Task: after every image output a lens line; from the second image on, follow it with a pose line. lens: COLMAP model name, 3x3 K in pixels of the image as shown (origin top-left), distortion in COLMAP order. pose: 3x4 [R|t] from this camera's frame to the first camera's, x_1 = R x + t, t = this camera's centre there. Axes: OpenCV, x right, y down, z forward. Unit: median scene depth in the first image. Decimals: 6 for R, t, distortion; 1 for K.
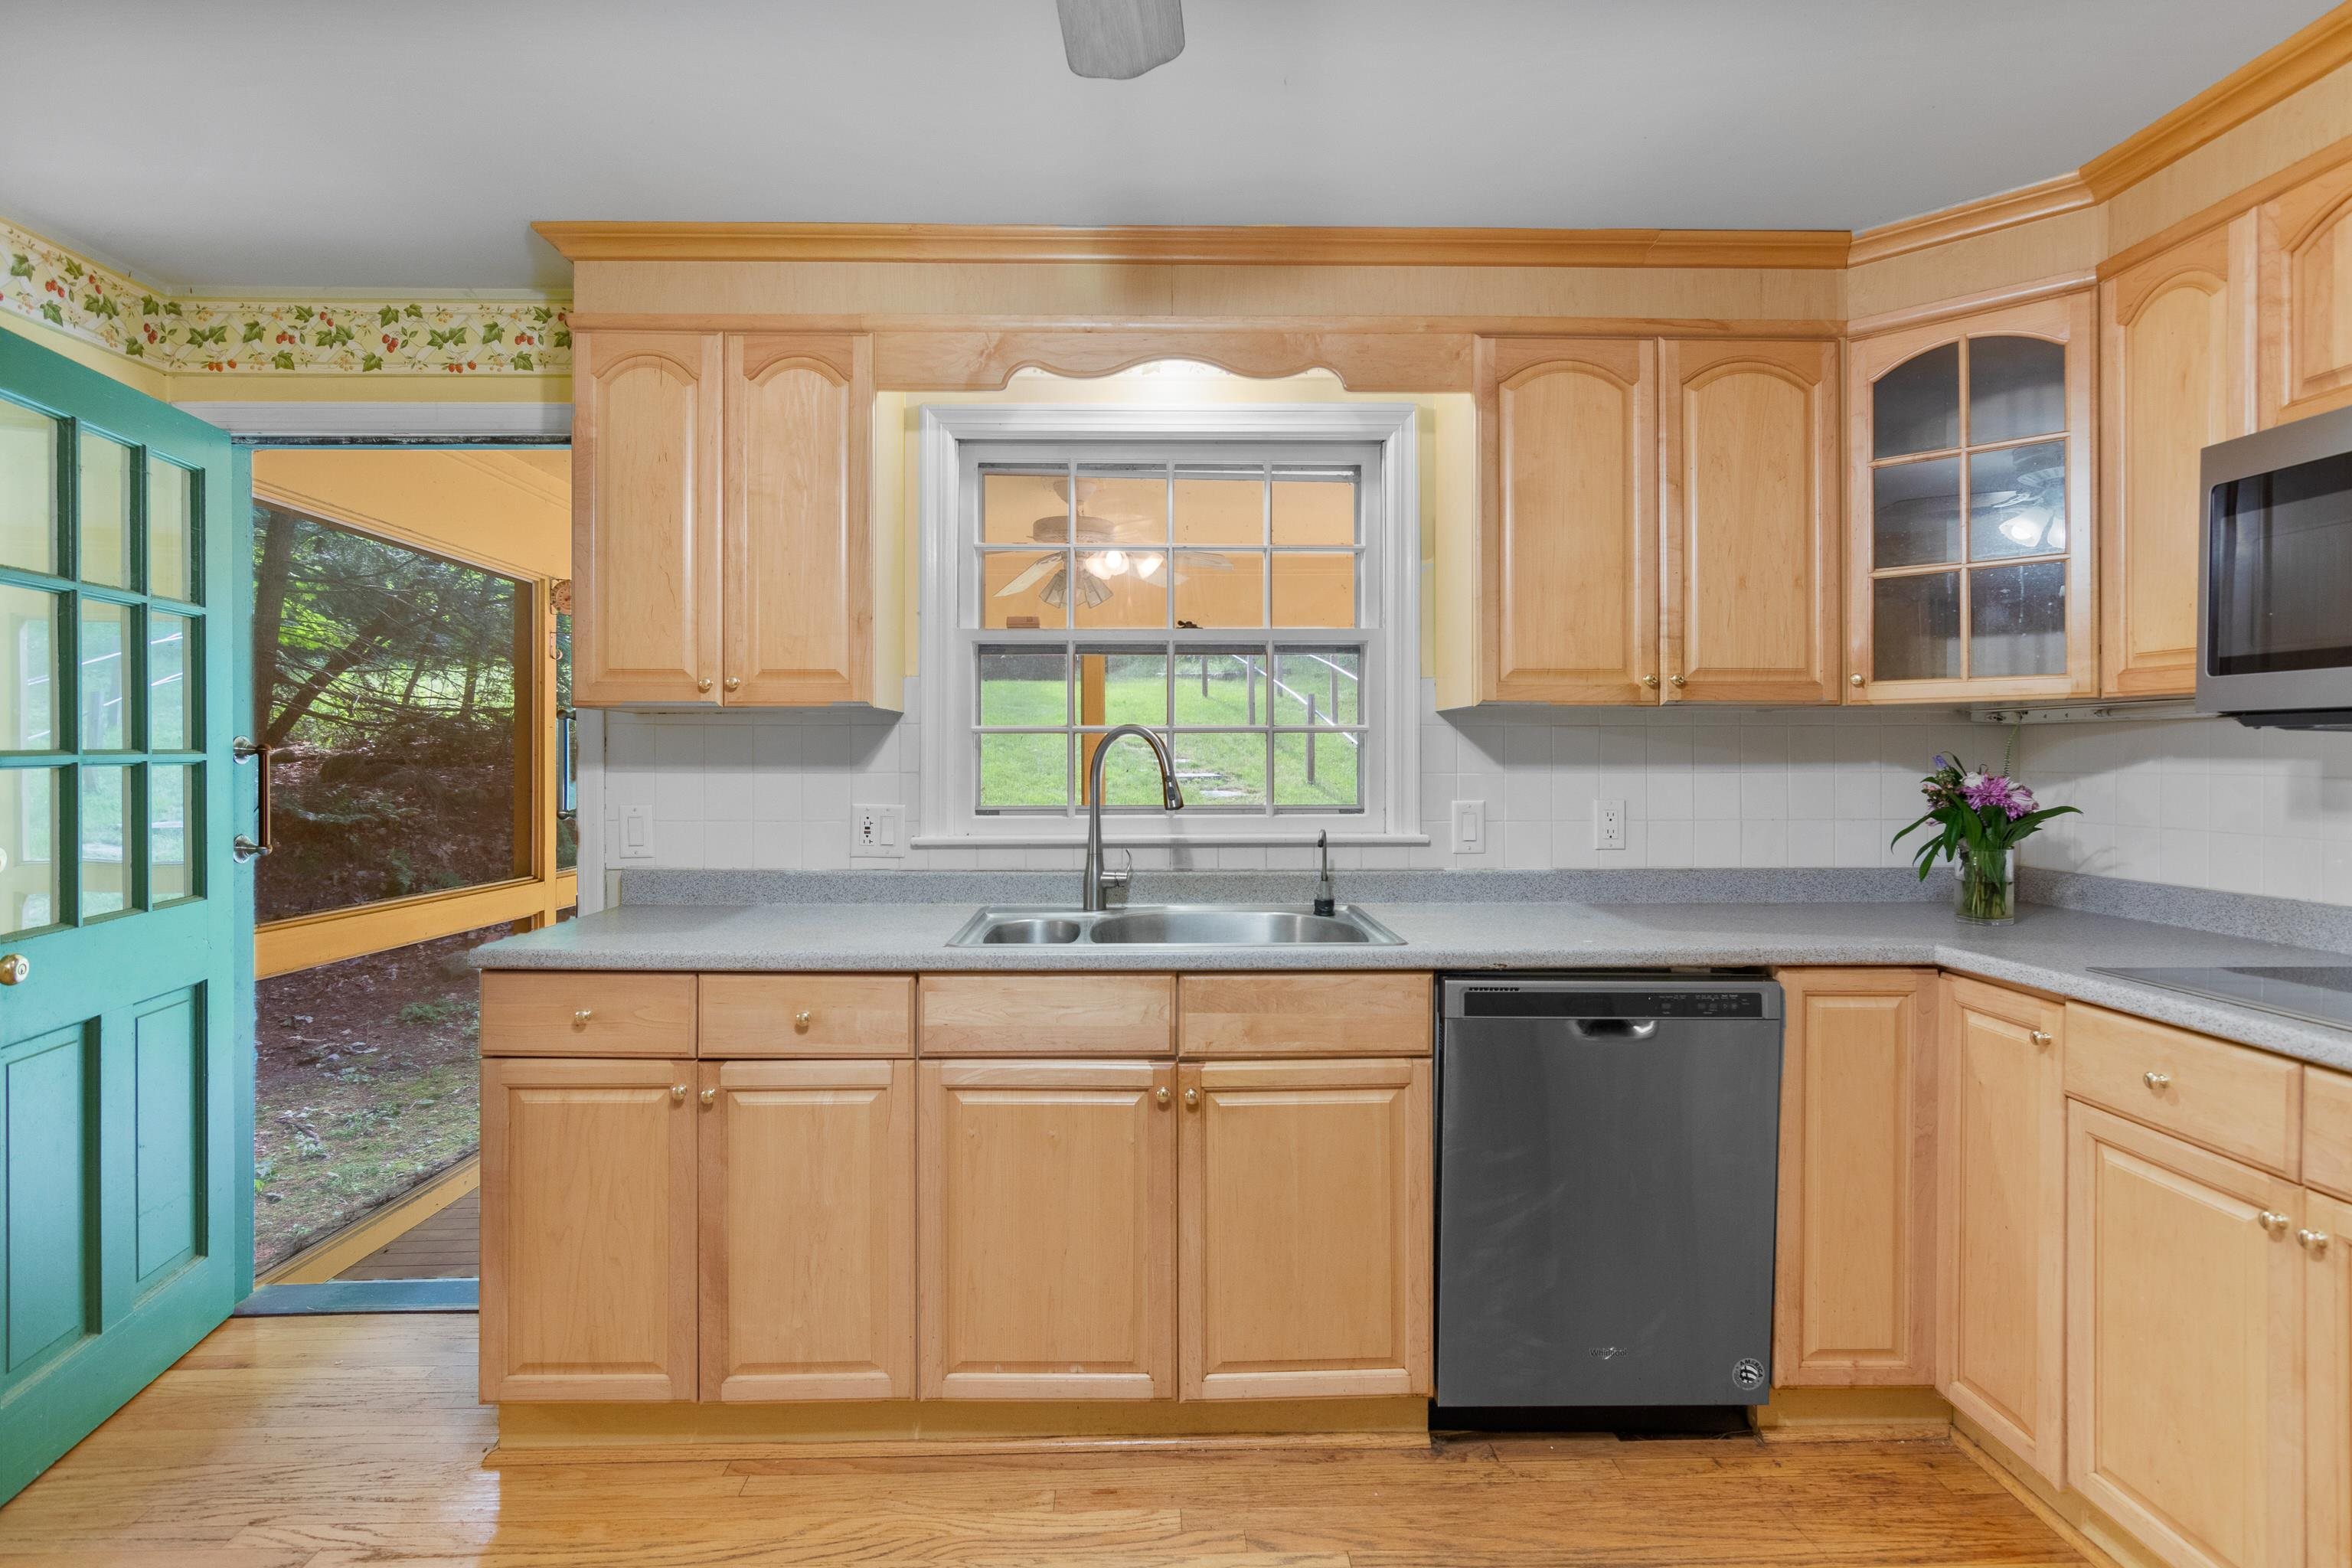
lens RADIAL K [[1211.1, 0, 1178.8], [0, 1211.1, 753.6], [0, 0, 1]] dist [-0.003550, 0.001529]
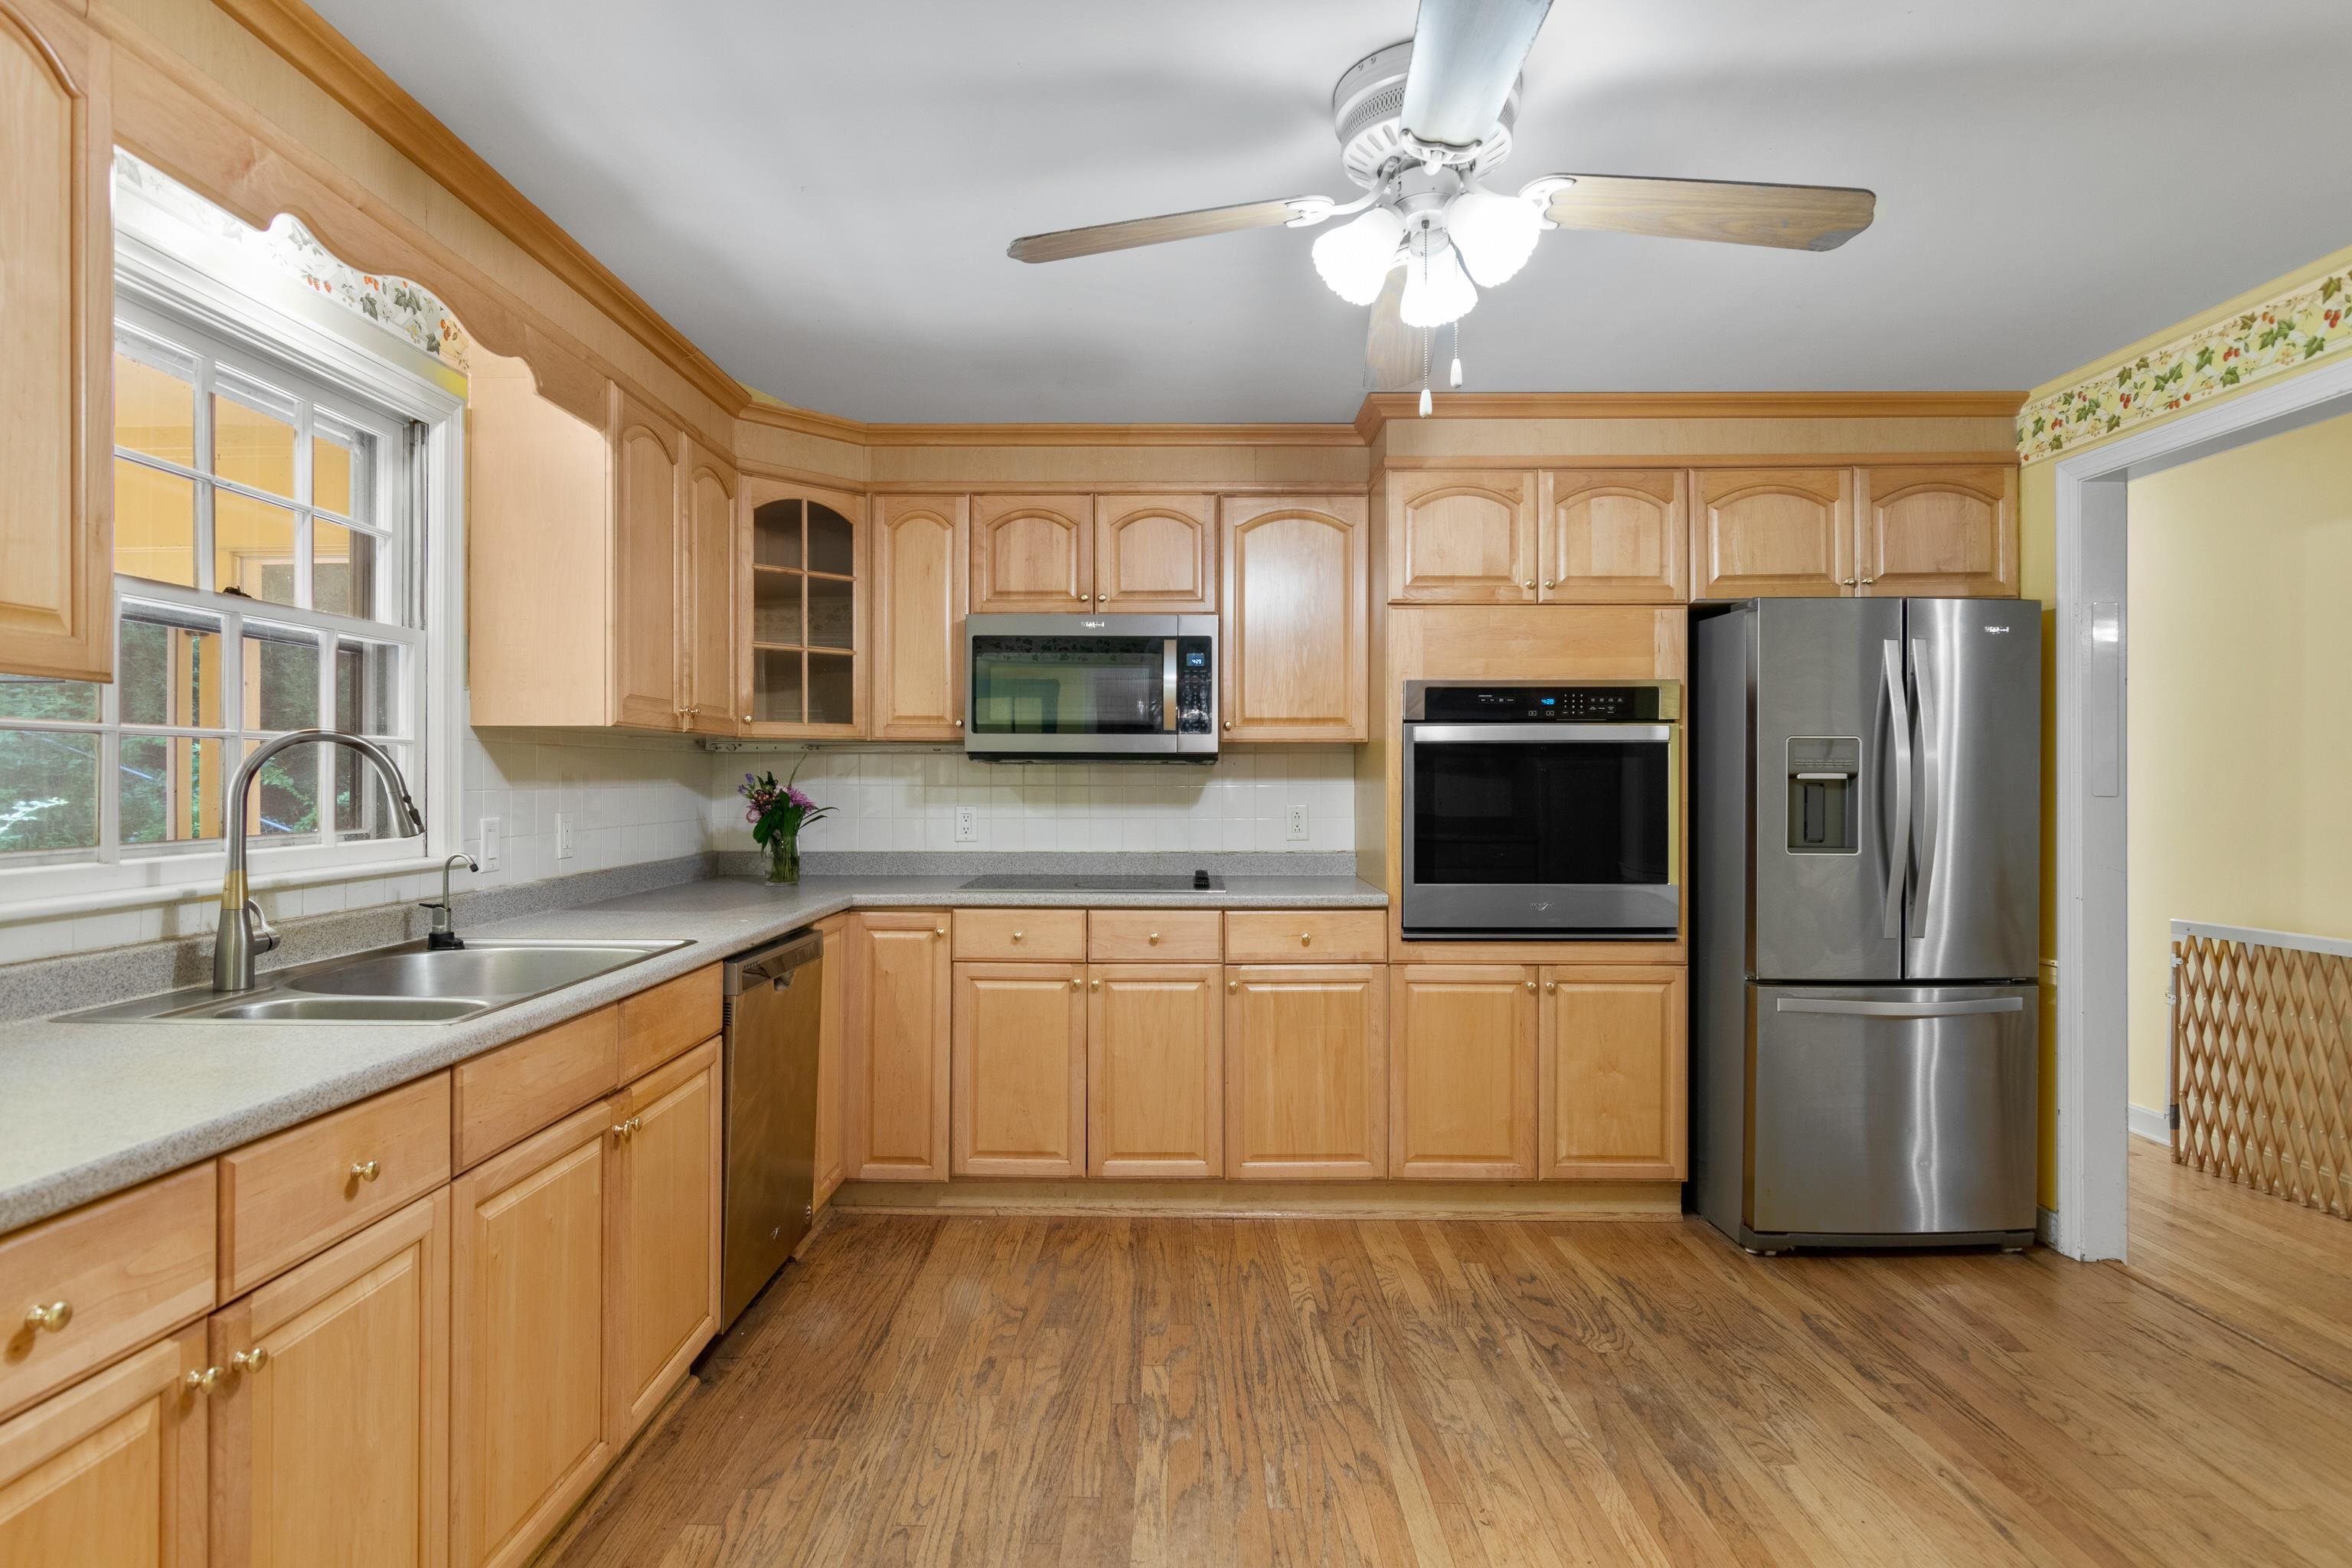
lens RADIAL K [[1207.9, 0, 1168.2], [0, 1207.9, 780.1], [0, 0, 1]] dist [-0.000198, 0.000072]
pose [[0.034323, -0.002373, 0.999408, -0.816016], [-0.002078, 0.999995, 0.002445, 0.004805], [-0.999409, -0.002160, 0.034318, 0.472994]]
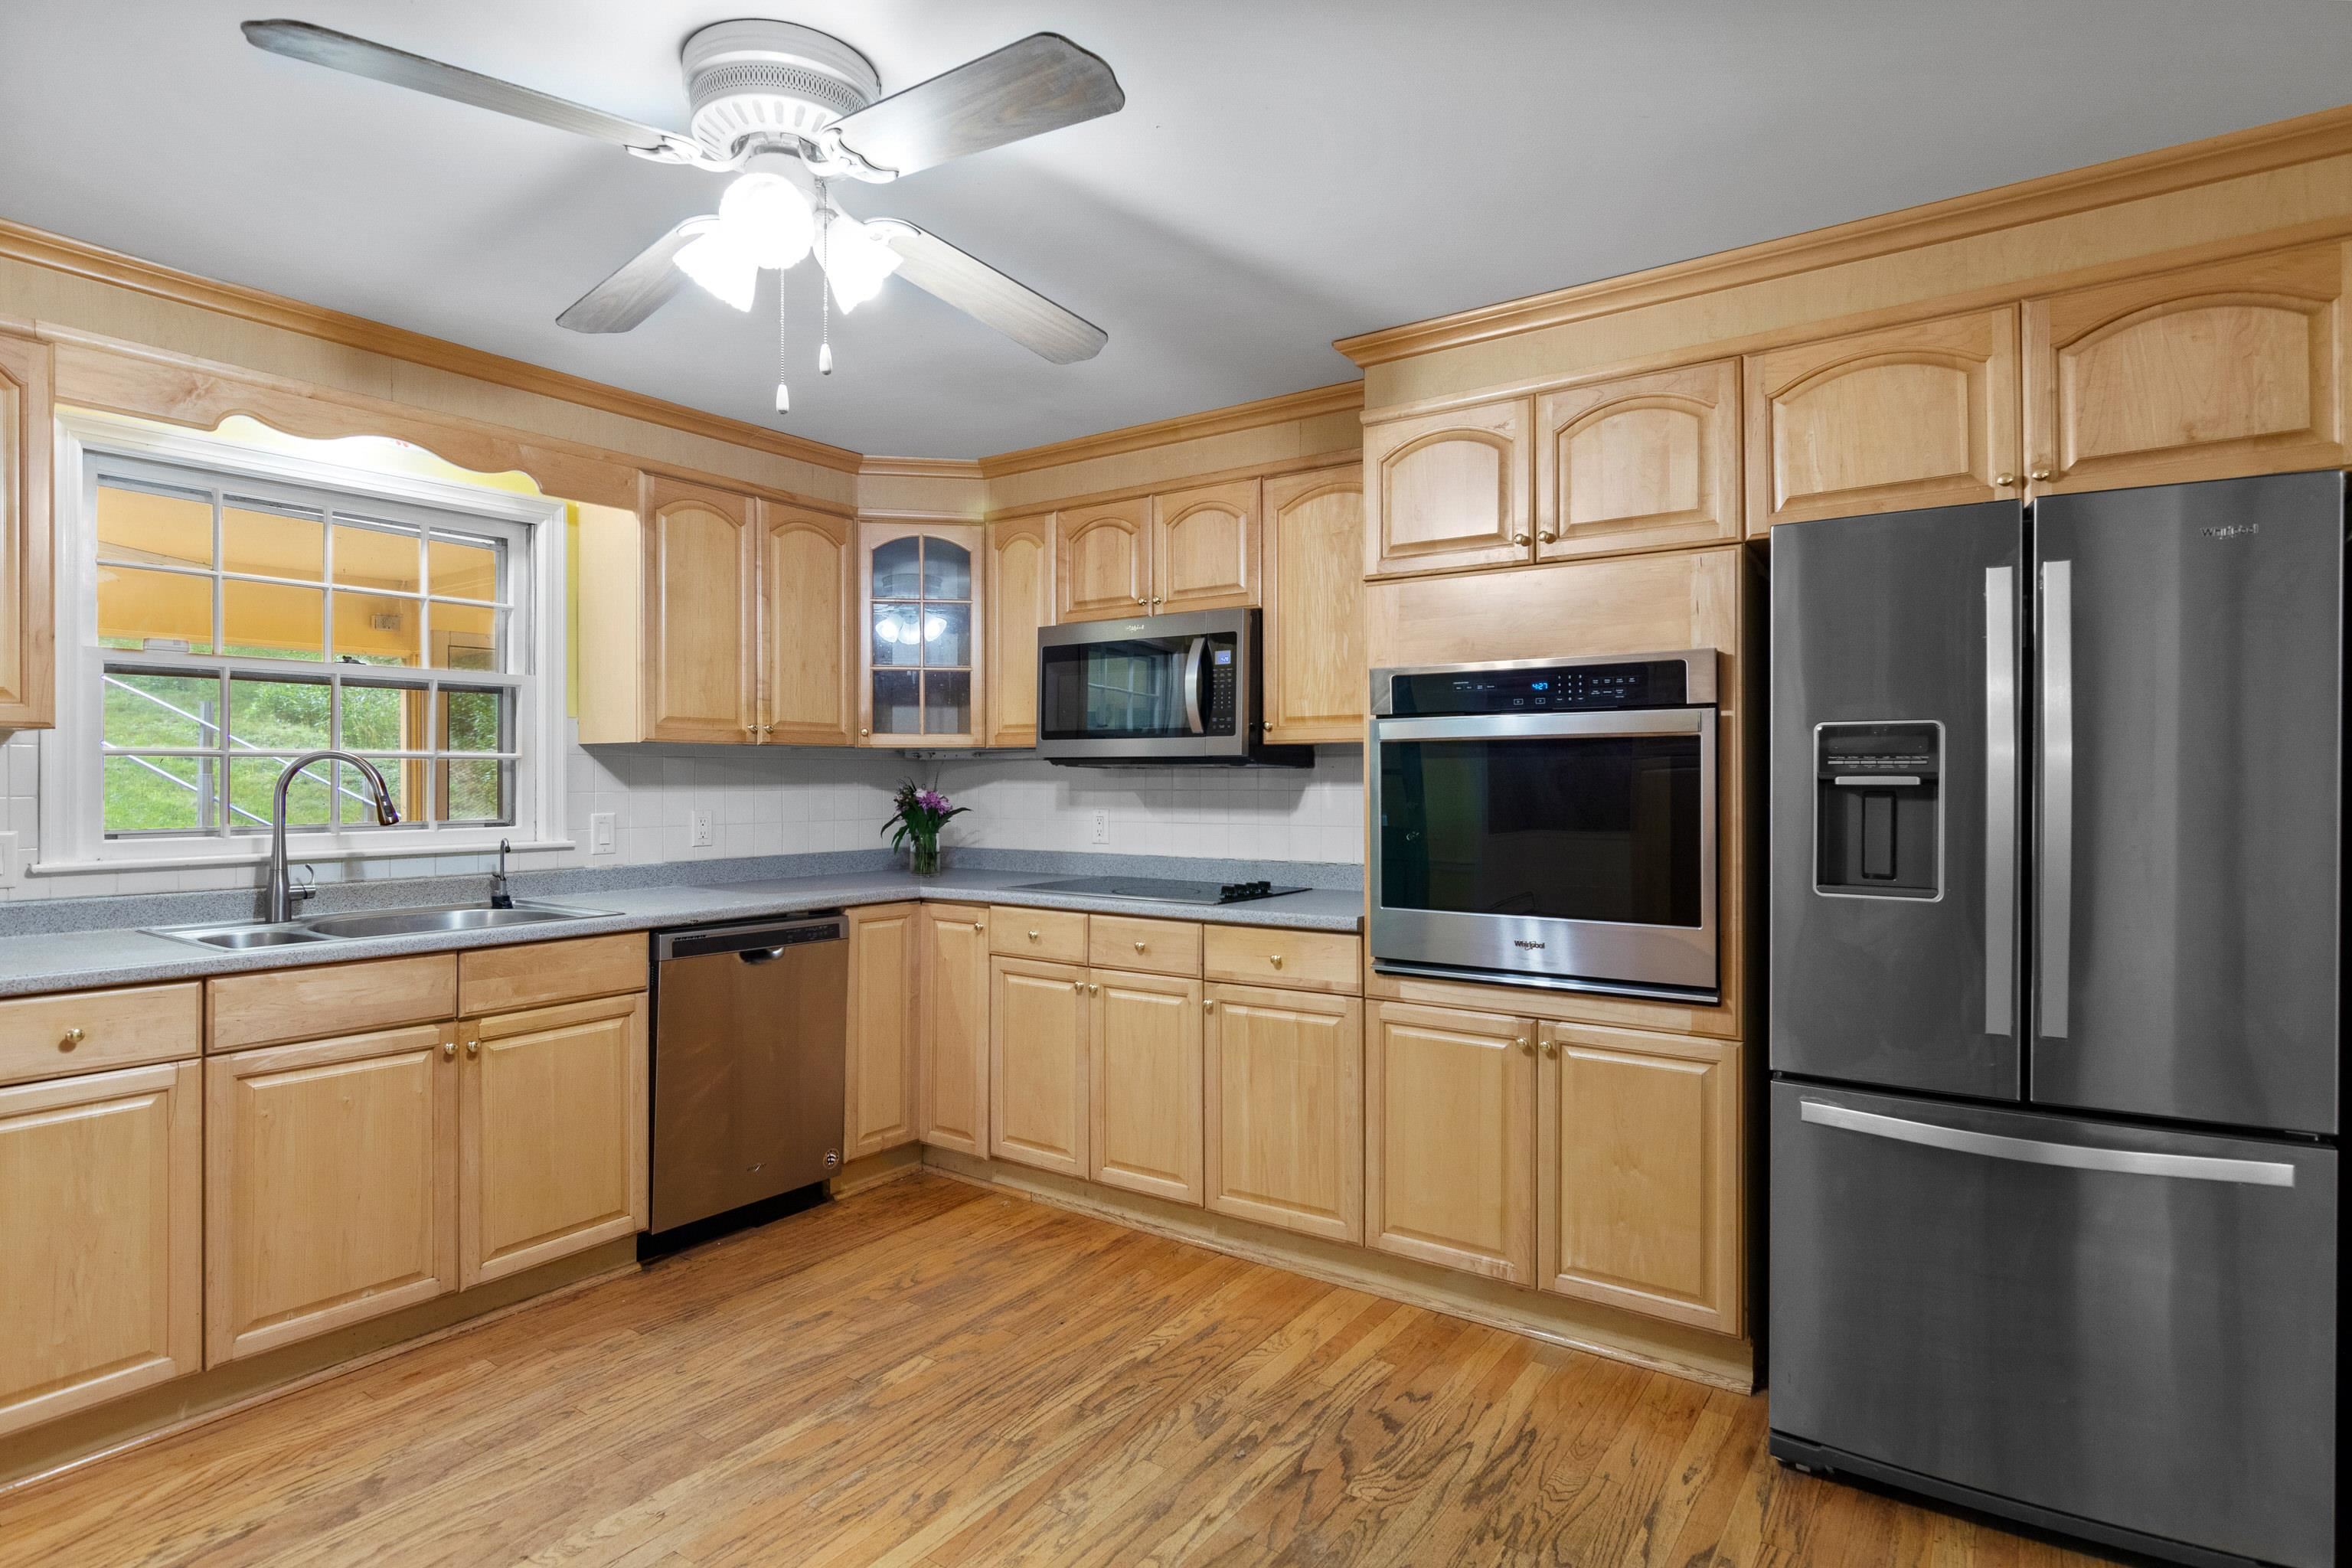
lens RADIAL K [[1216.4, 0, 1176.0], [0, 1216.4, 784.0], [0, 0, 1]] dist [-0.000385, 0.000237]
pose [[0.597467, -0.002674, 0.801889, -0.498837], [-0.000896, 0.999992, 0.004003, 0.001745], [-0.801893, -0.003110, 0.597459, -0.308619]]
